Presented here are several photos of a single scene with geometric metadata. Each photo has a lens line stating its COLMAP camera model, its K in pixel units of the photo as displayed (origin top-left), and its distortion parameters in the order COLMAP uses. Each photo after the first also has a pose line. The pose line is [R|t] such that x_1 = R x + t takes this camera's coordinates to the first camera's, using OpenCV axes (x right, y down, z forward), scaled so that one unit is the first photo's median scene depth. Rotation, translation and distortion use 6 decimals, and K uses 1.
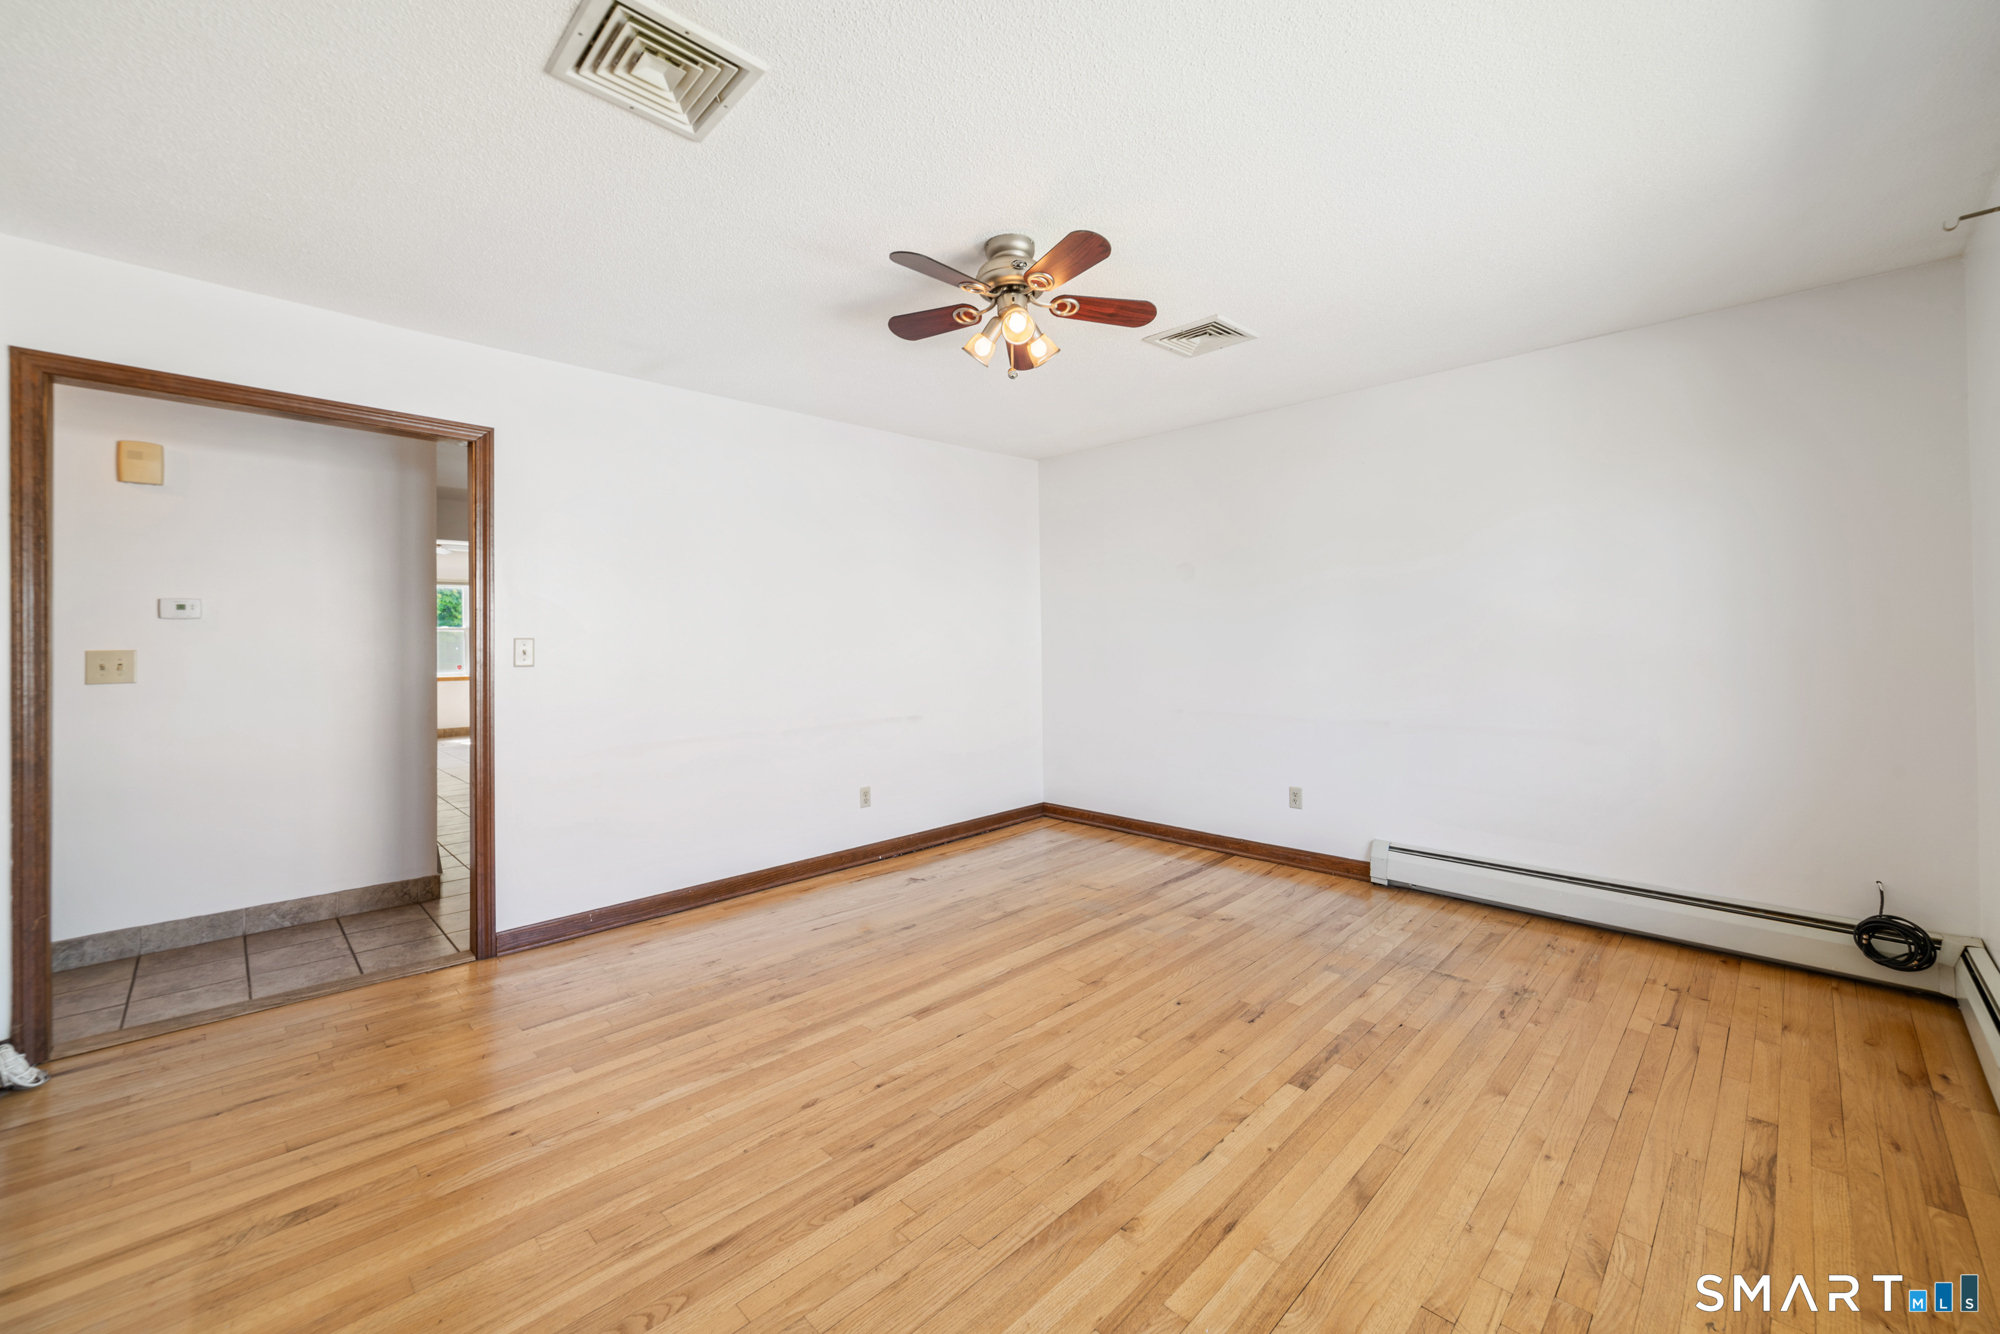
lens RADIAL K [[788.3, 0, 1004.5], [0, 788.3, 624.4], [0, 0, 1]] dist [-0.000784, 0.000053]
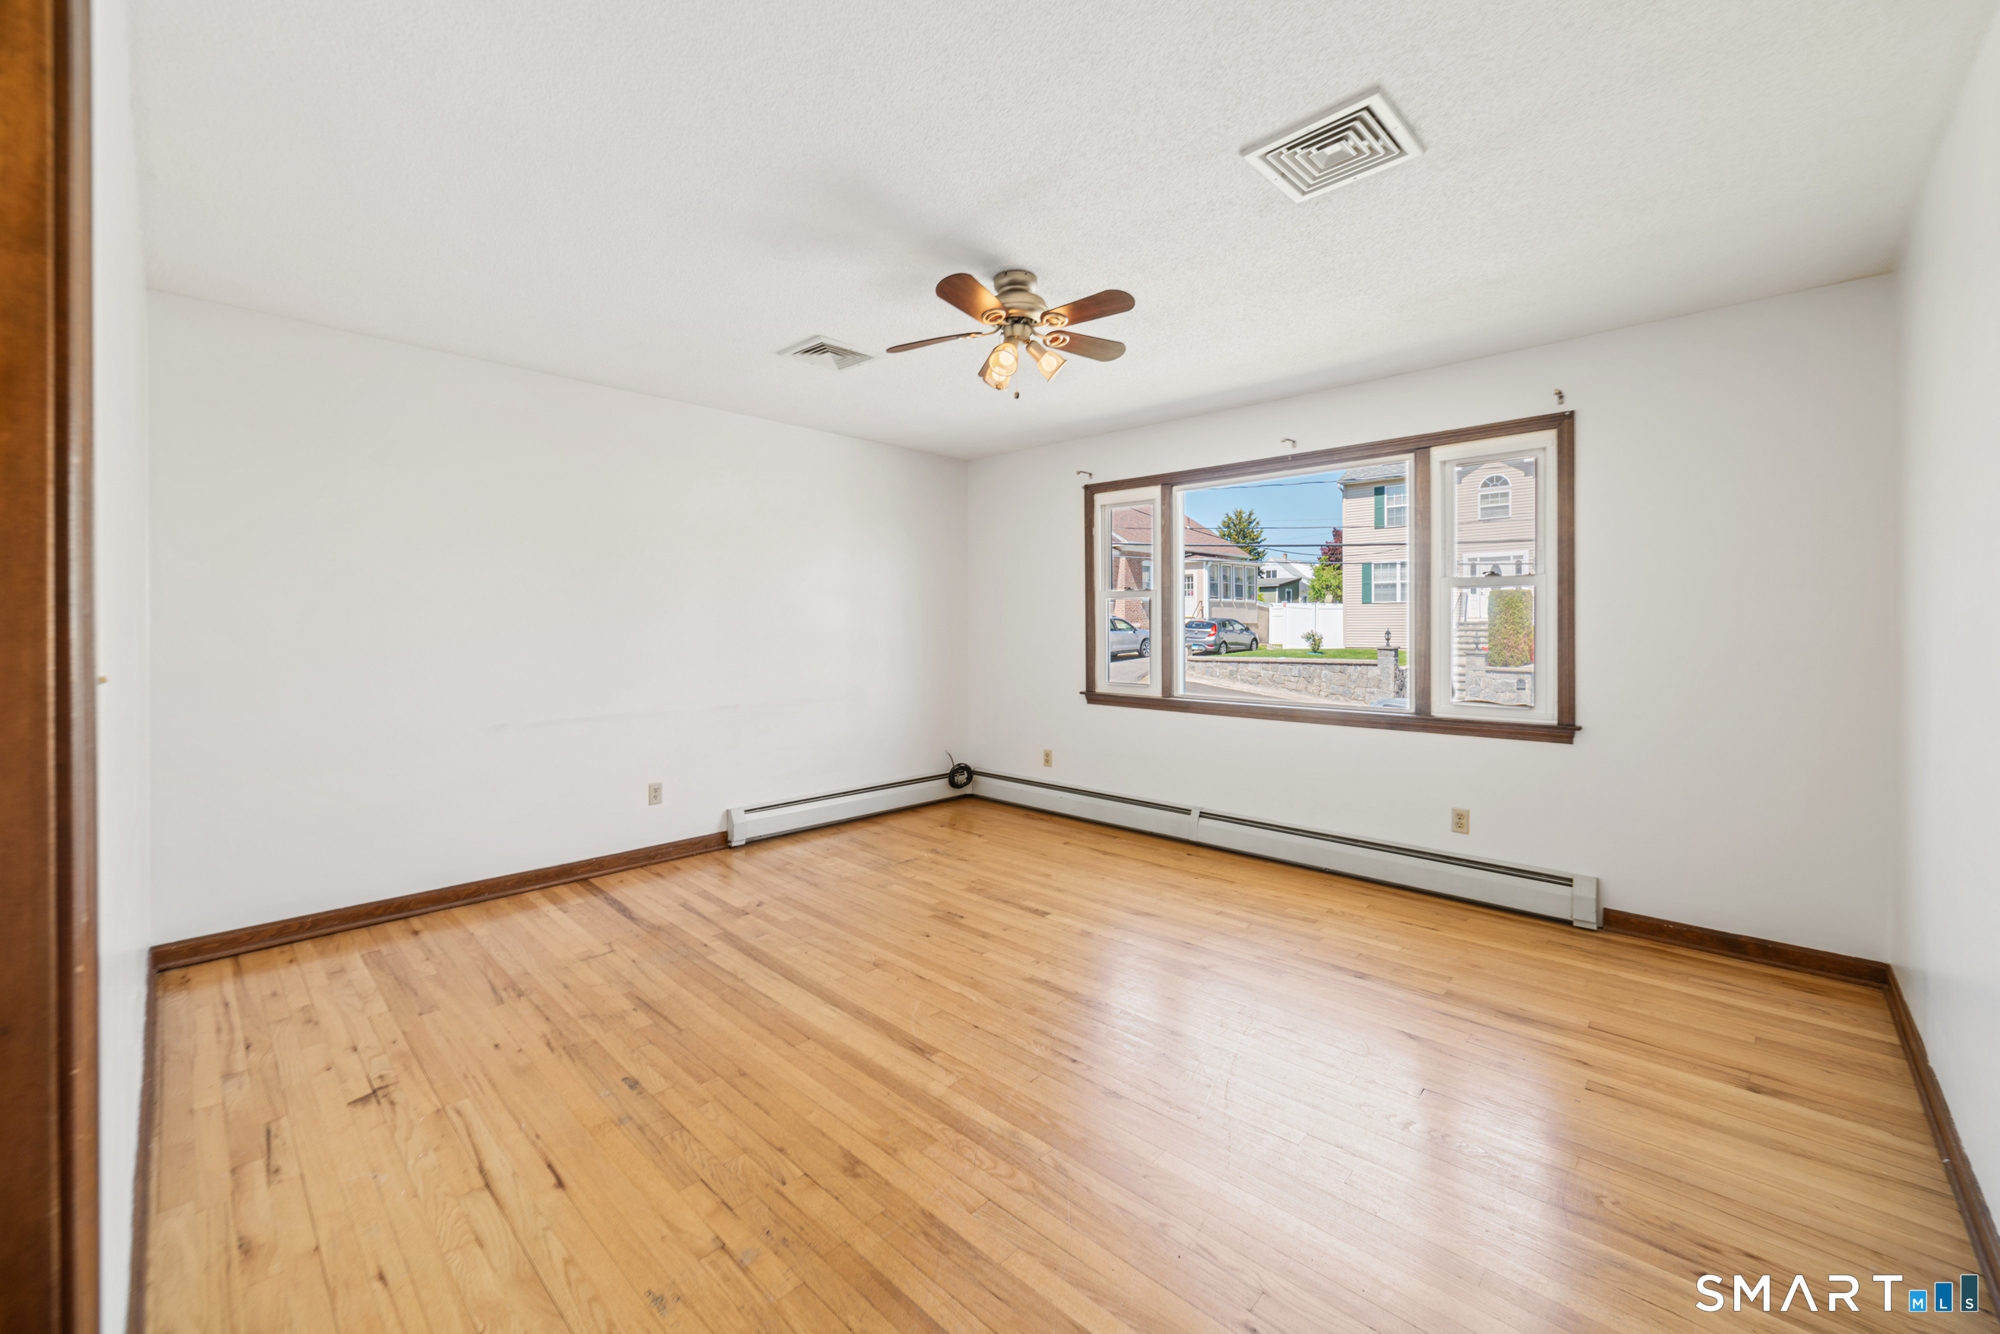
lens RADIAL K [[788.3, 0, 1004.5], [0, 788.3, 624.4], [0, 0, 1]] dist [-0.000784, 0.000053]
pose [[-0.026363, 0.014894, 0.999541, -0.823861], [-0.017233, 0.999734, -0.015352, 0.021134], [-0.999504, -0.017629, -0.026099, 0.774468]]
